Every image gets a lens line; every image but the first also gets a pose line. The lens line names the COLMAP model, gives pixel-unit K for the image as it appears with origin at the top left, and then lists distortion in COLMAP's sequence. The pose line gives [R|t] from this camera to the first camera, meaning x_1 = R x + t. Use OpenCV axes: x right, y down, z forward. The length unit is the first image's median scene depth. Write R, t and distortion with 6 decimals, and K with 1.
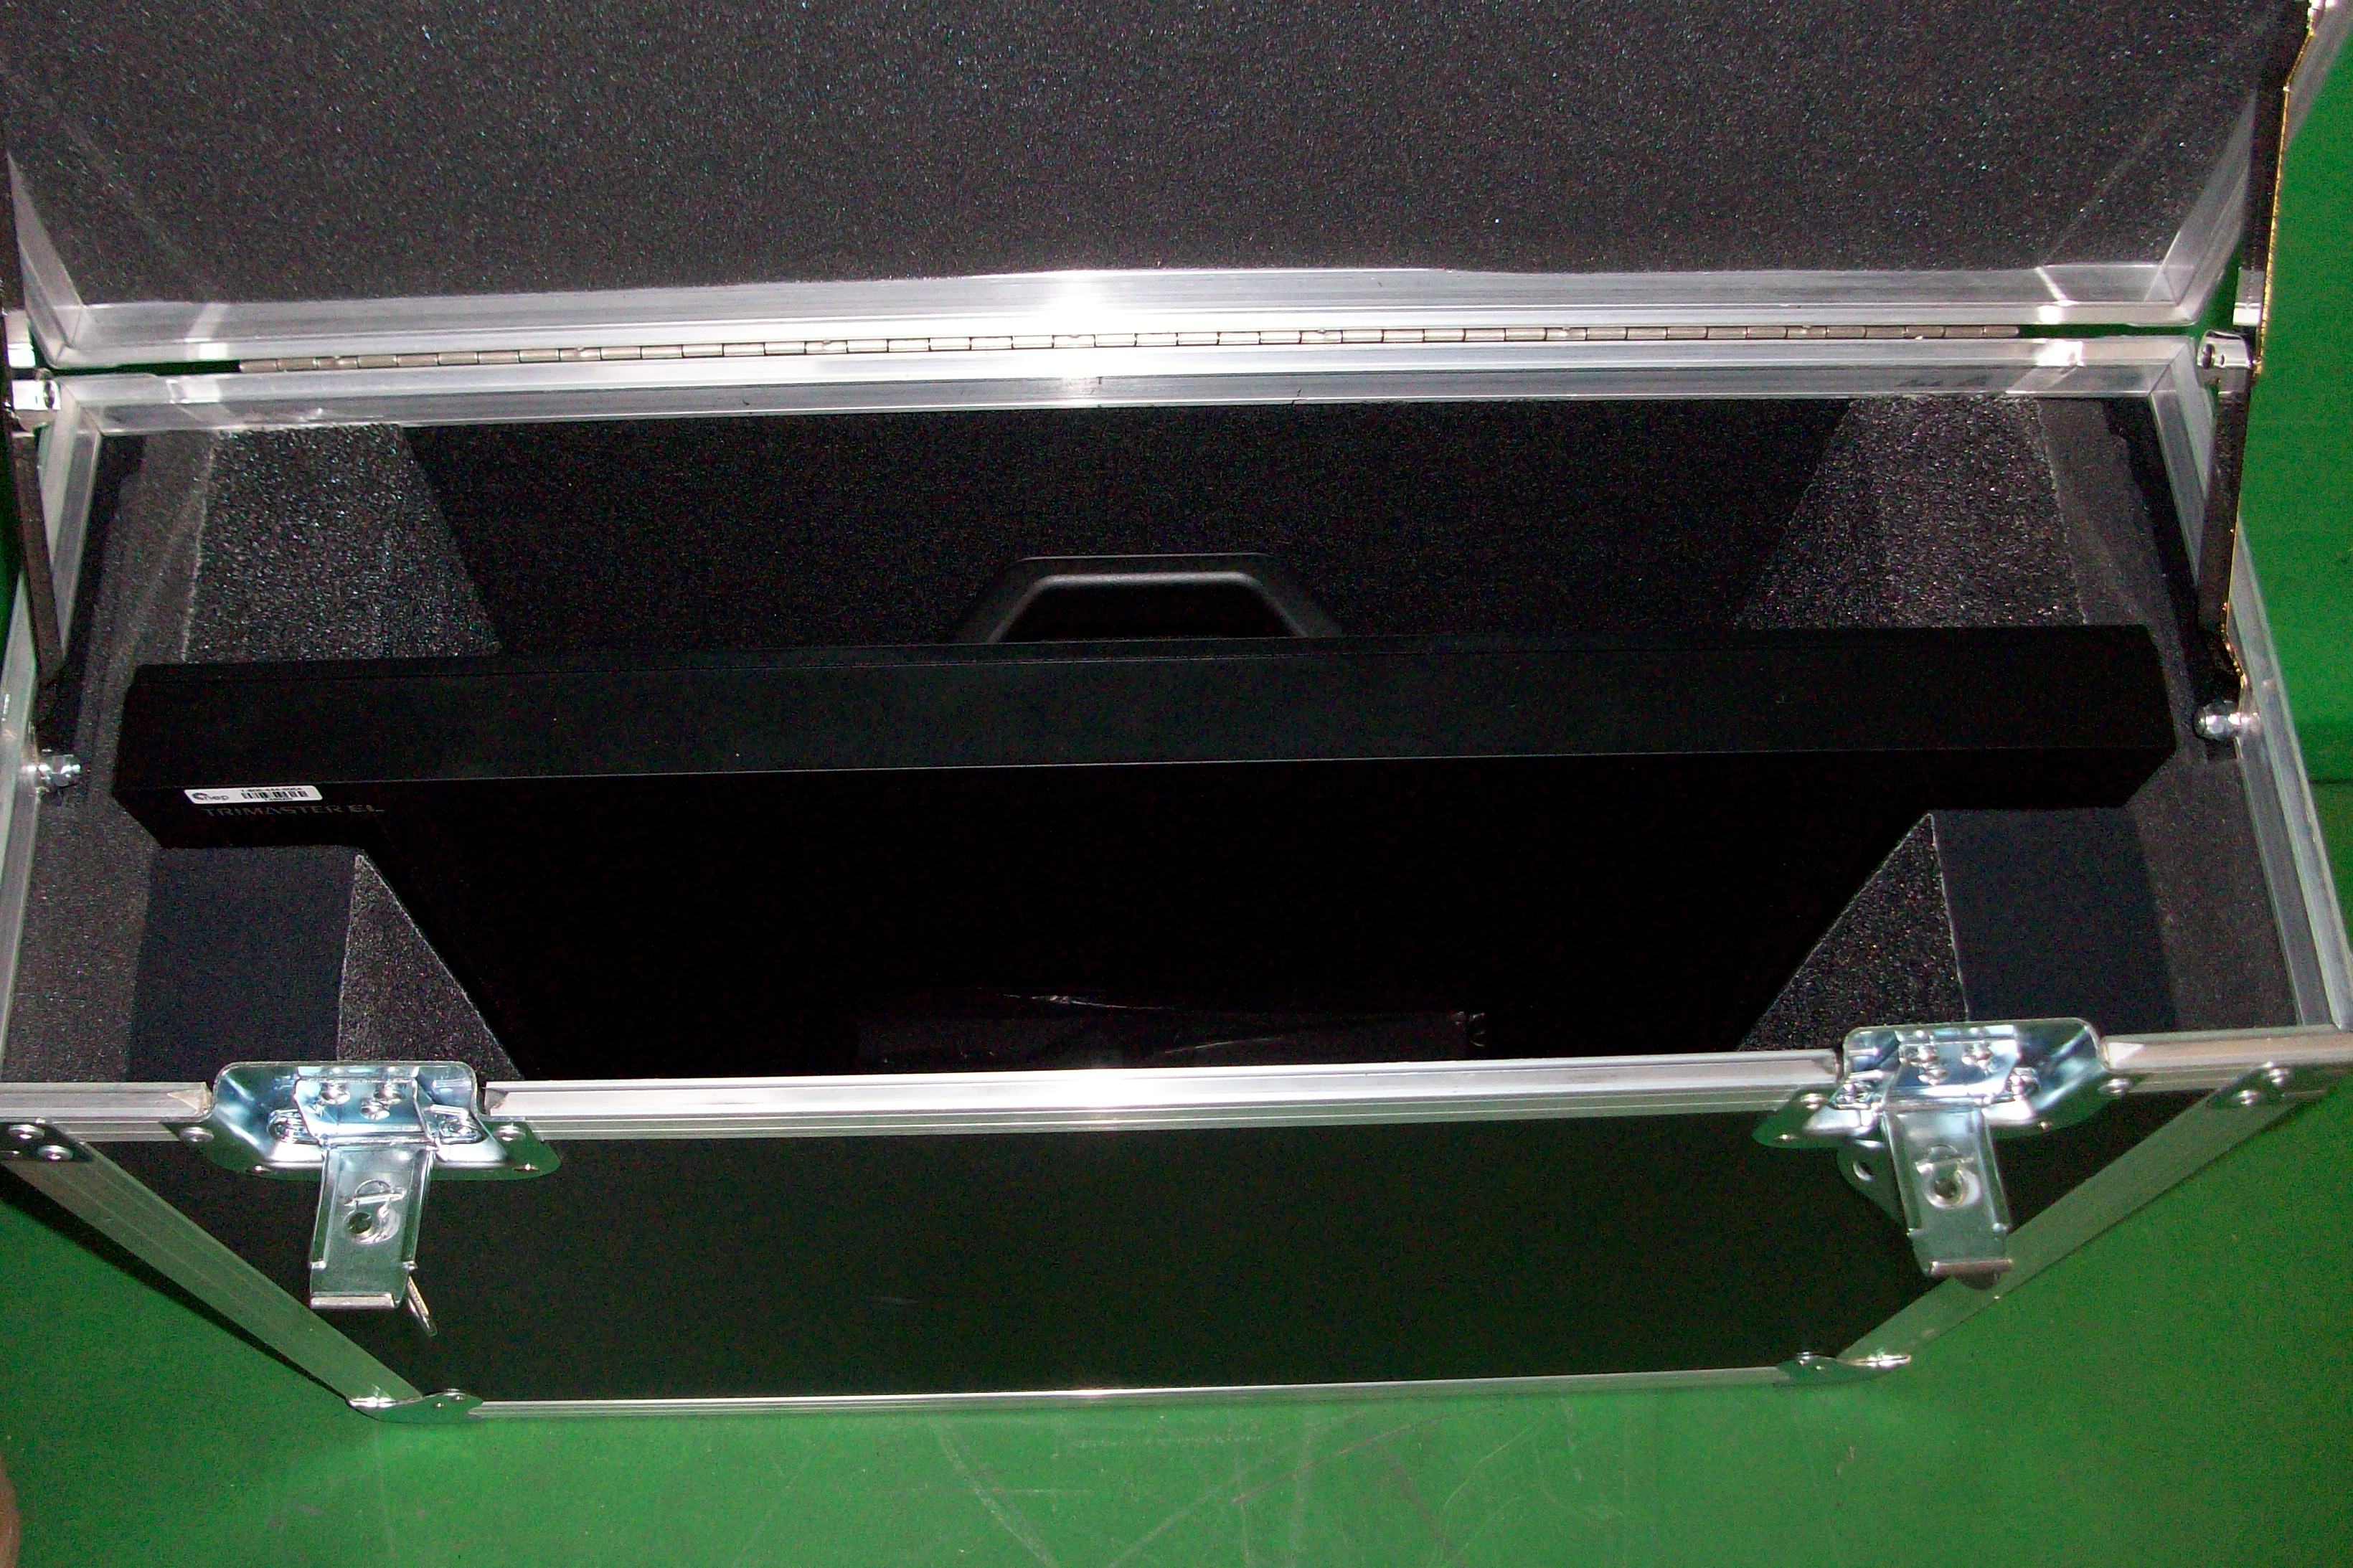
lens RADIAL K [[2437.7, 0, 1156.2], [0, 2437.7, 787.2], [0, 0, 1]] dist [-0.090170, 0.000000]
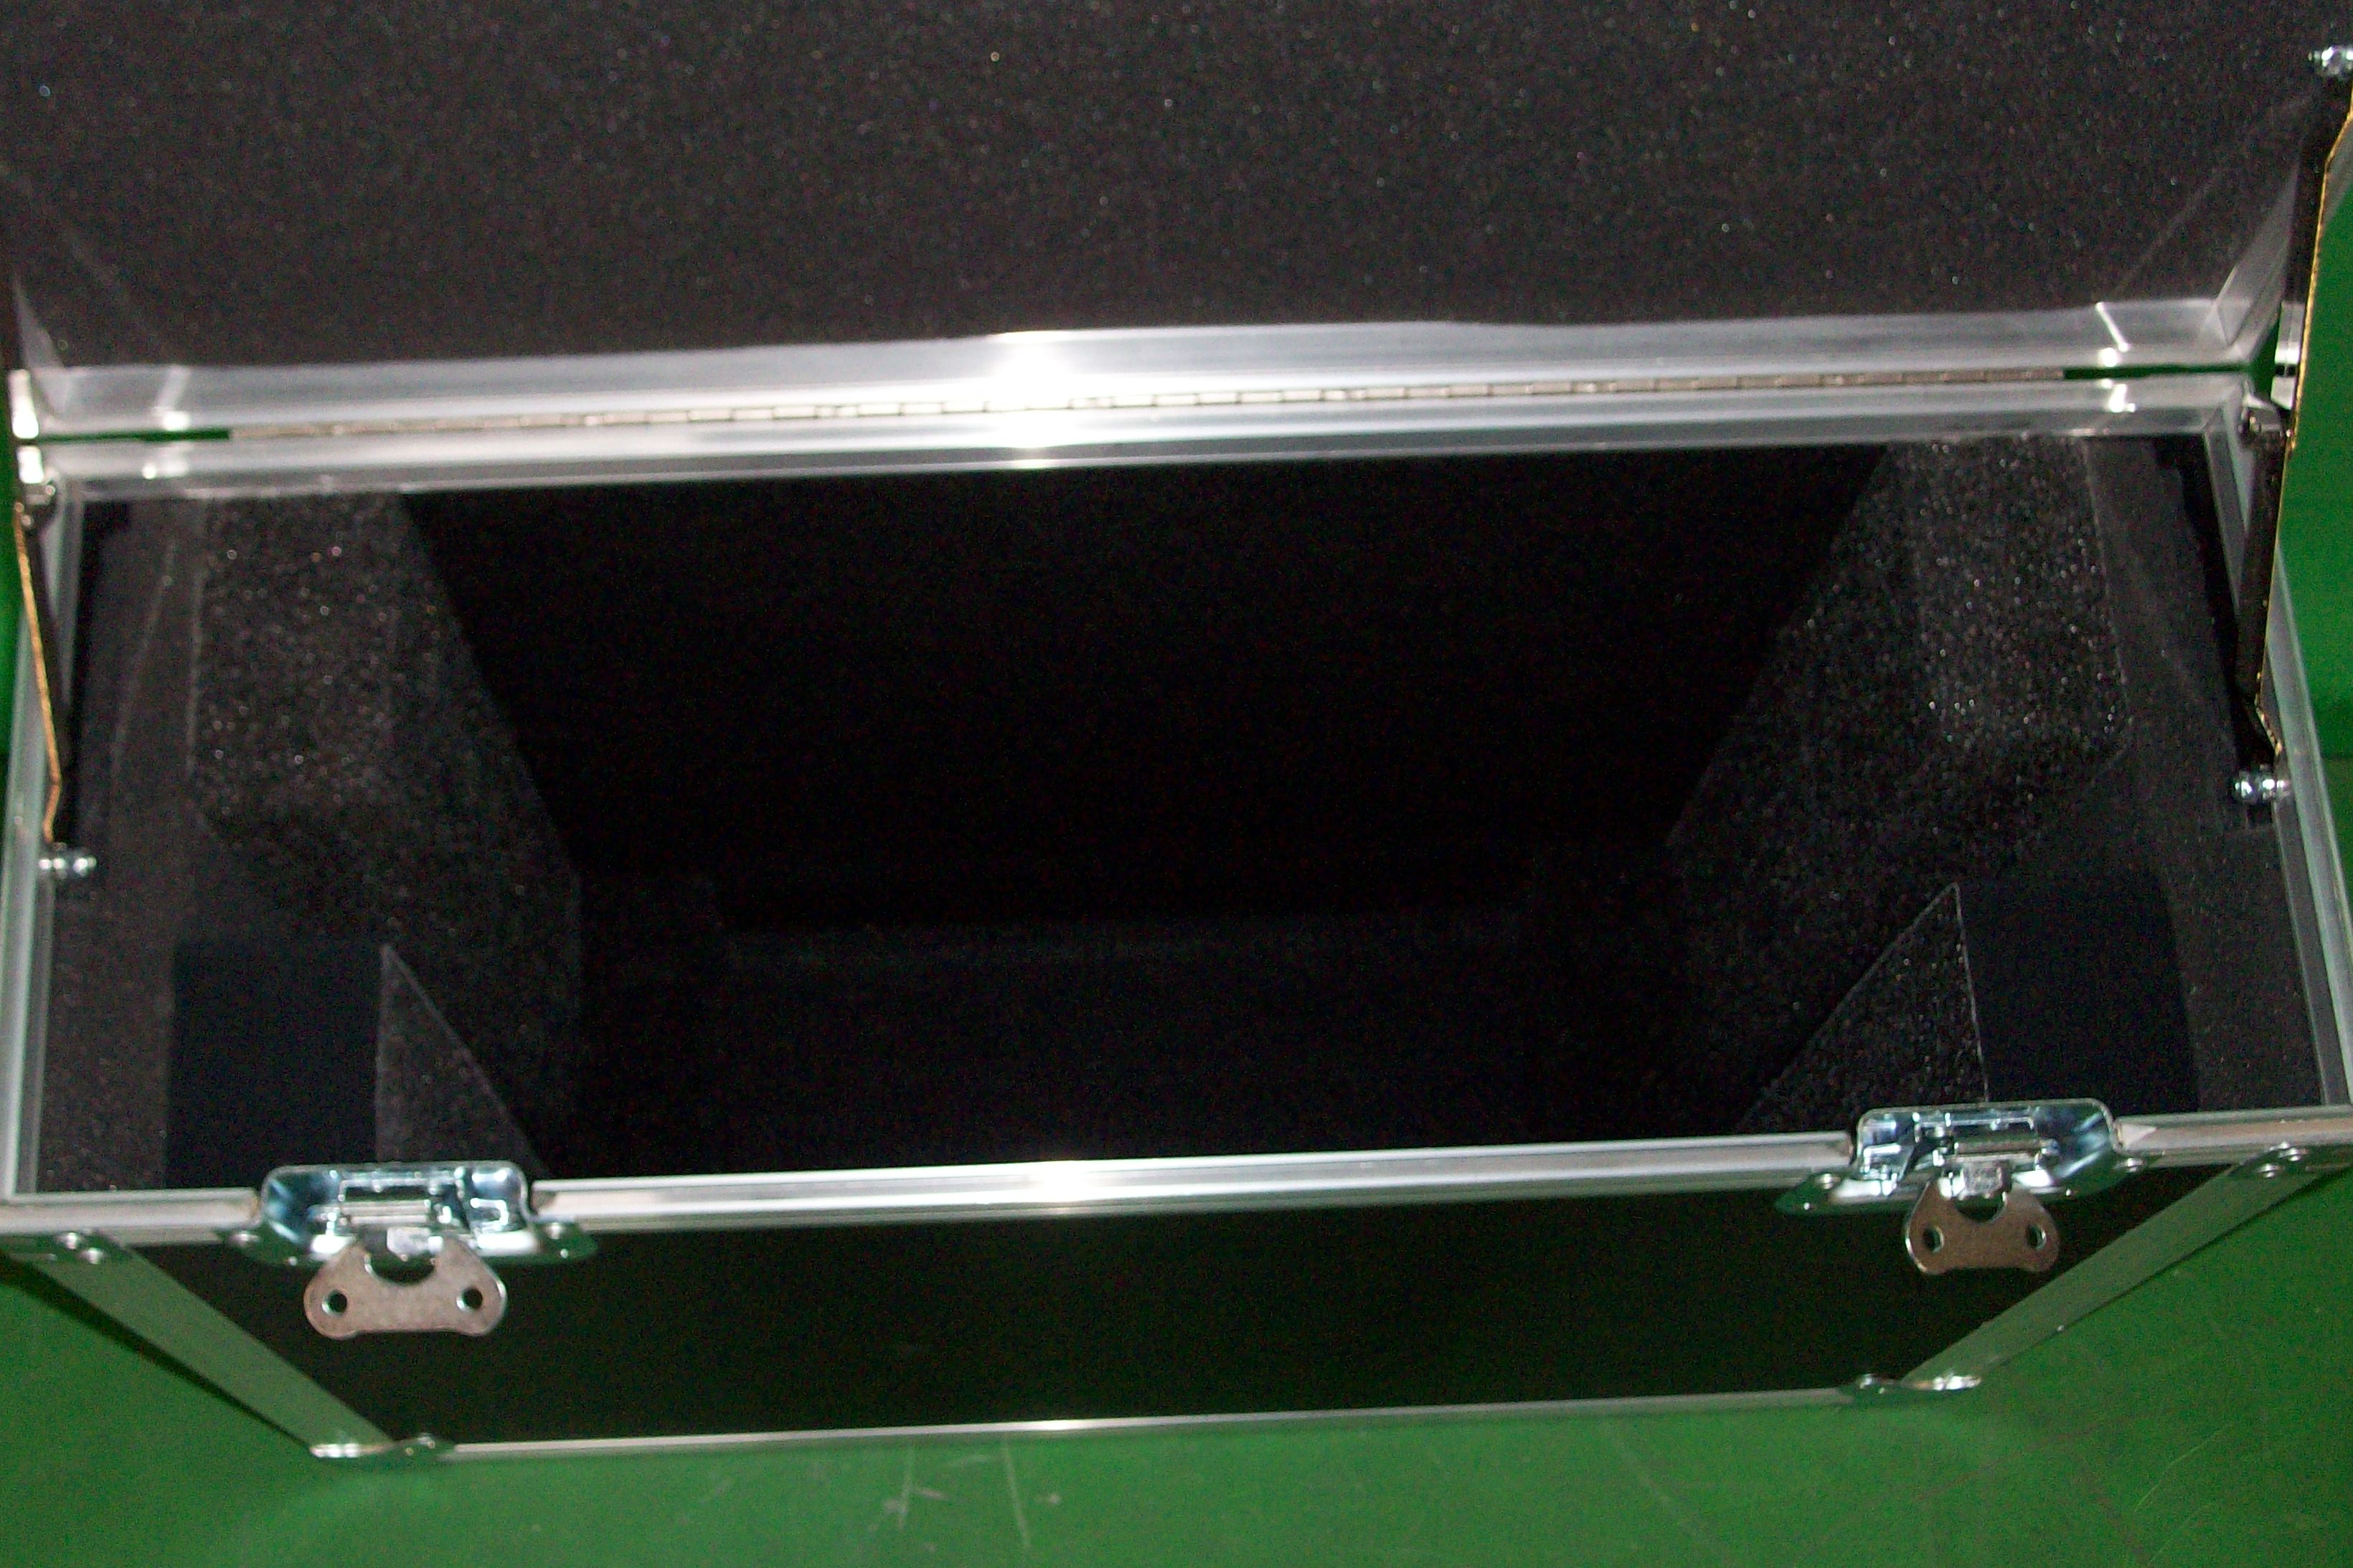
lens RADIAL K [[3157.3, 0, 1175.6], [0, 3157.3, 770.8], [0, 0, 1]] dist [-0.004265, 0.000000]
pose [[0.999871, -0.009946, 0.012636, -0.018694], [0.008970, 0.997140, 0.075045, -0.137213], [-0.013346, -0.074922, 0.997100, -0.297157]]
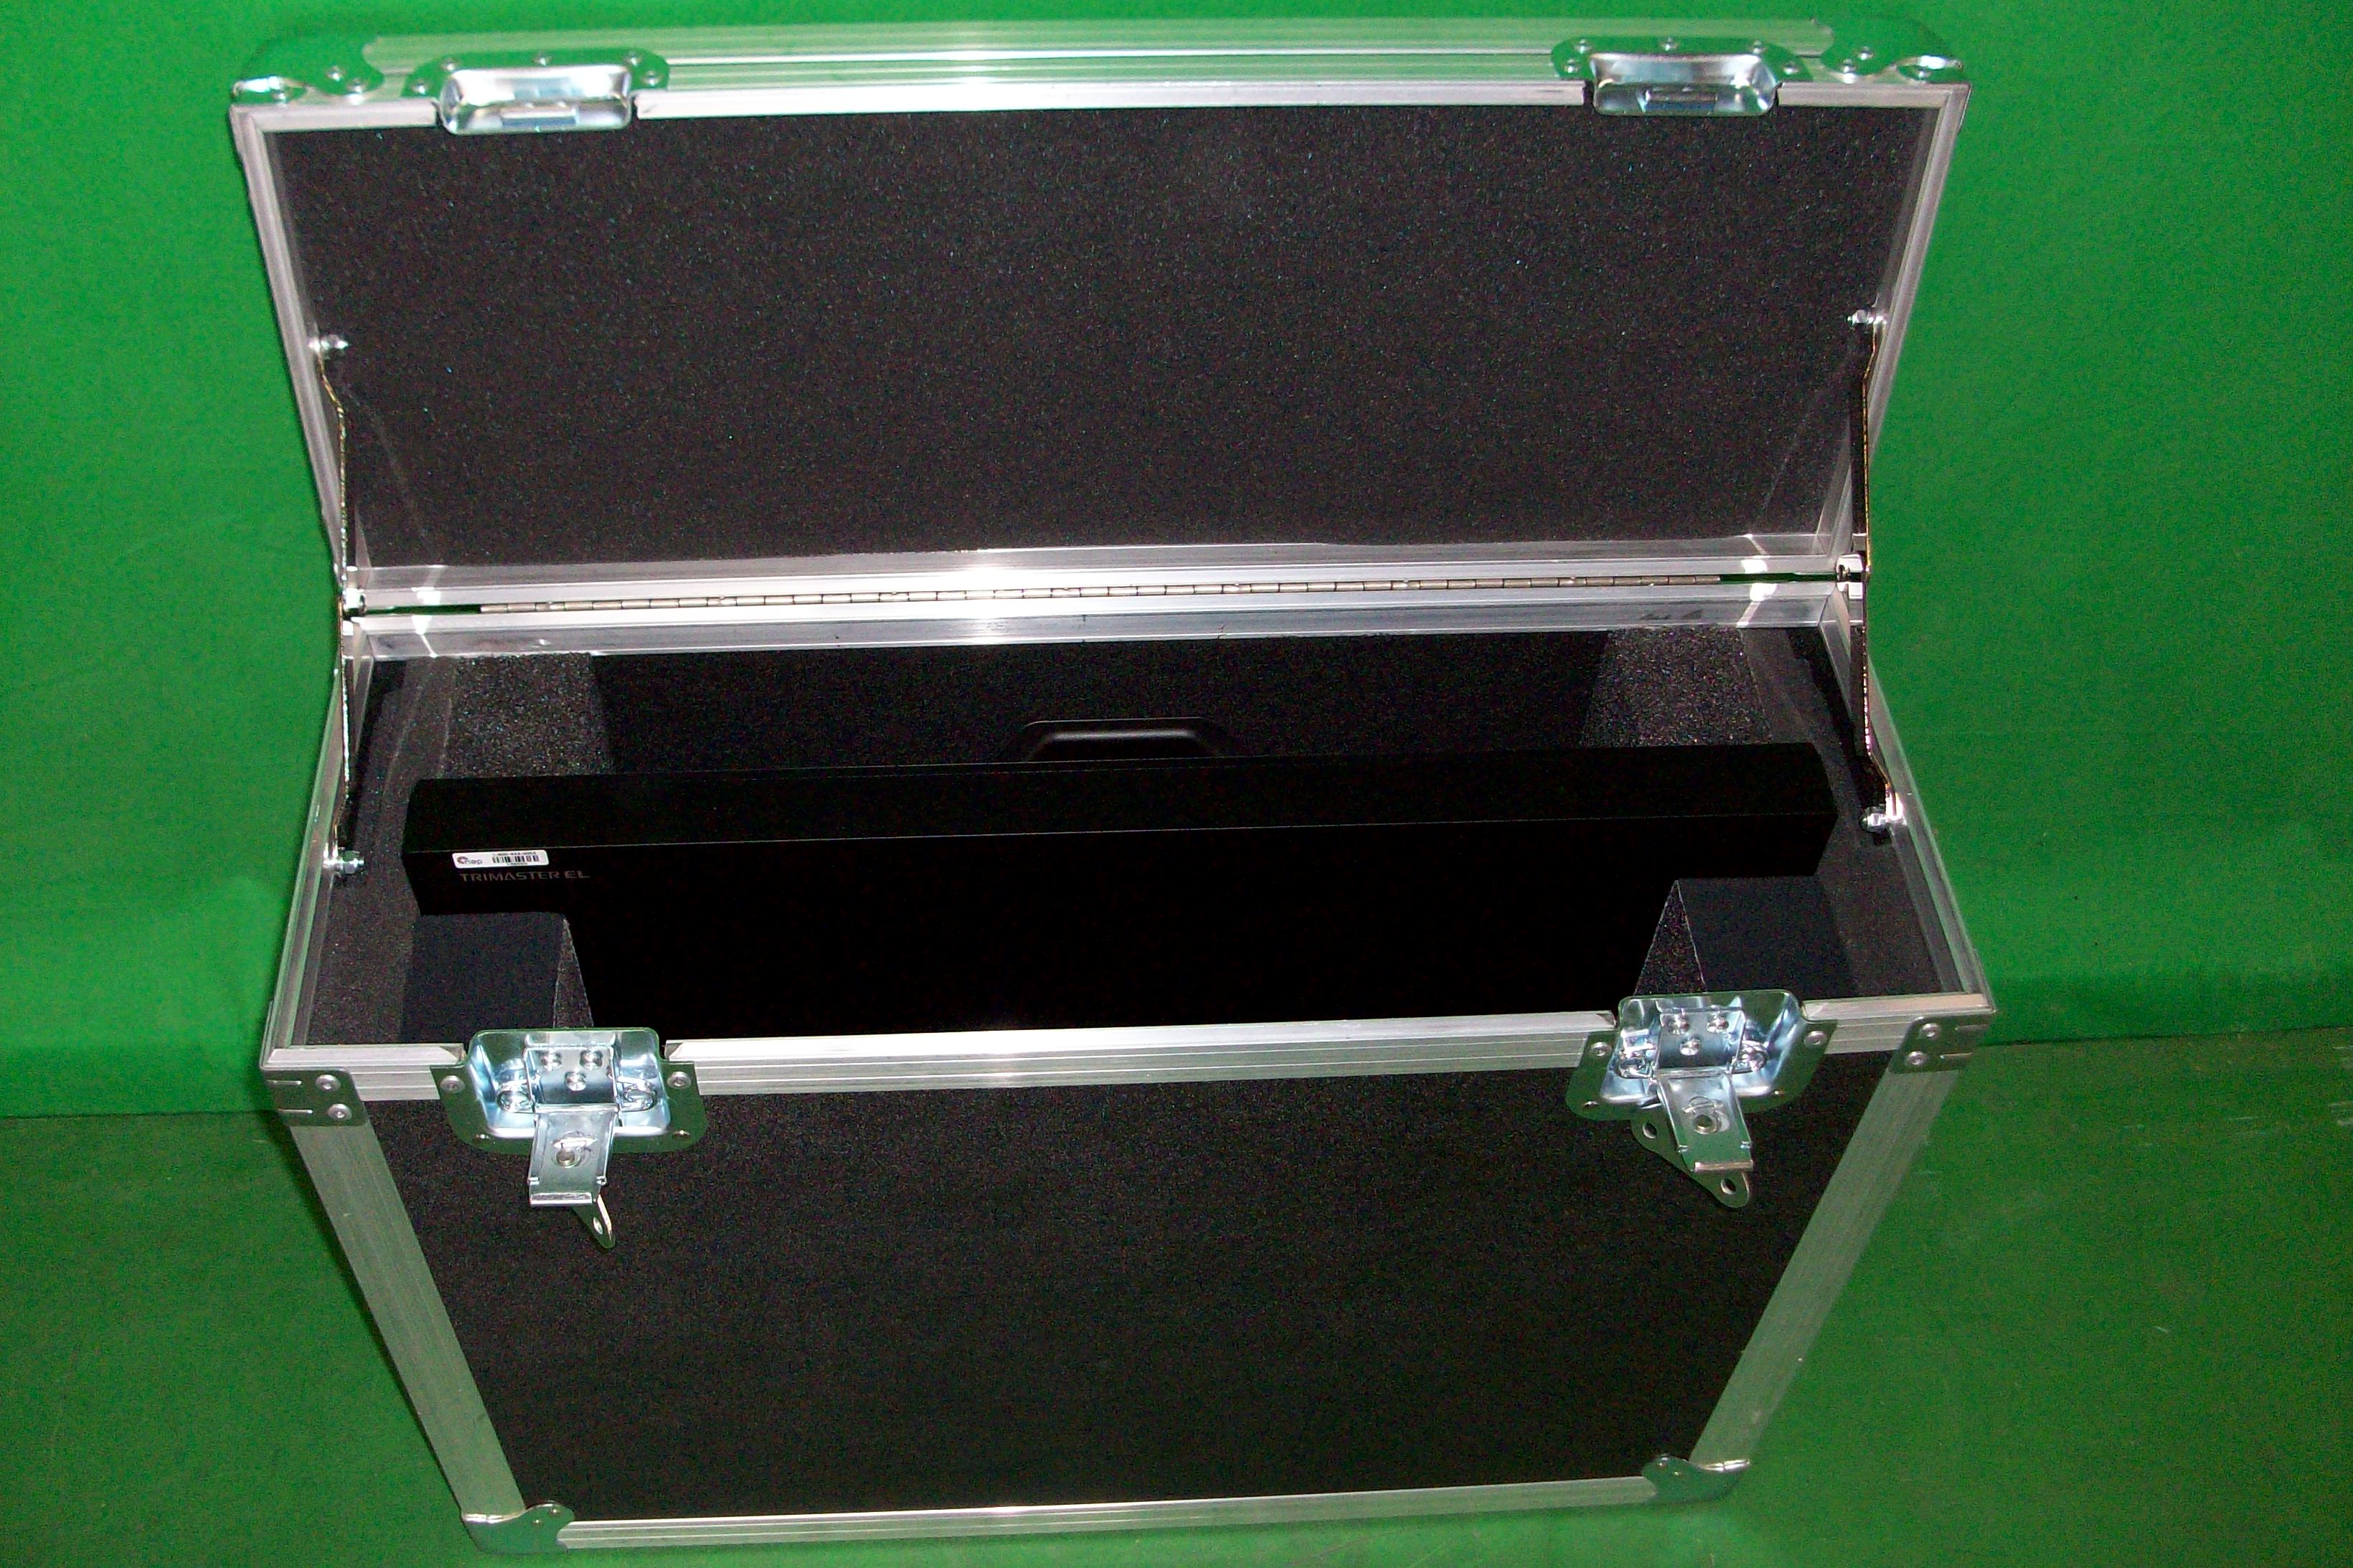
lens RADIAL K [[2437.7, 0, 1176.2], [0, 2437.7, 774.0], [0, 0, 1]] dist [-0.090170, 0.000000]
pose [[0.999045, -0.016862, 0.040304, -0.029646], [0.027529, 0.959303, -0.281034, 0.343851], [-0.033925, 0.281876, 0.958851, -0.375963]]
